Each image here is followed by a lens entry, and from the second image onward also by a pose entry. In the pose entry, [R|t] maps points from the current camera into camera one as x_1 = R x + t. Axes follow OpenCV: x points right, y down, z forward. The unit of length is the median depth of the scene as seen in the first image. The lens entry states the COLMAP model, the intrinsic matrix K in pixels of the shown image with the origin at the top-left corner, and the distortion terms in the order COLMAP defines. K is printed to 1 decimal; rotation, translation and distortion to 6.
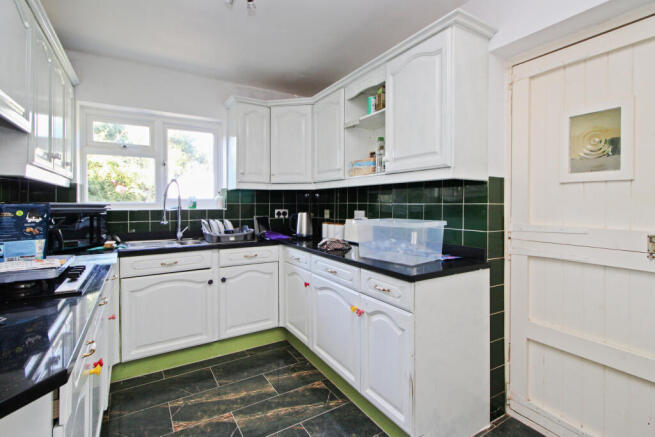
lens RADIAL K [[314.3, 0, 327.4], [0, 314.3, 212.8], [0, 0, 1]] dist [-0.001322, 0.002241]
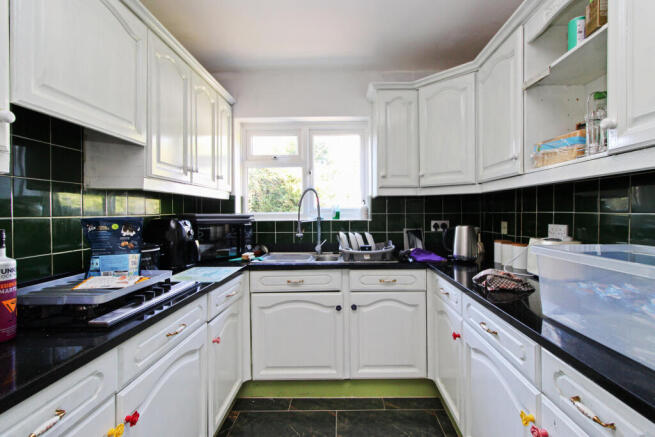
lens RADIAL K [[314.3, 0, 338.7], [0, 314.3, 215.7], [0, 0, 1]] dist [-0.001322, 0.002241]
pose [[0.852684, -0.000303, -0.522427, 0.062175], [-0.008500, 0.999859, -0.014453, -0.012279], [0.522358, 0.016764, 0.852562, 0.272175]]
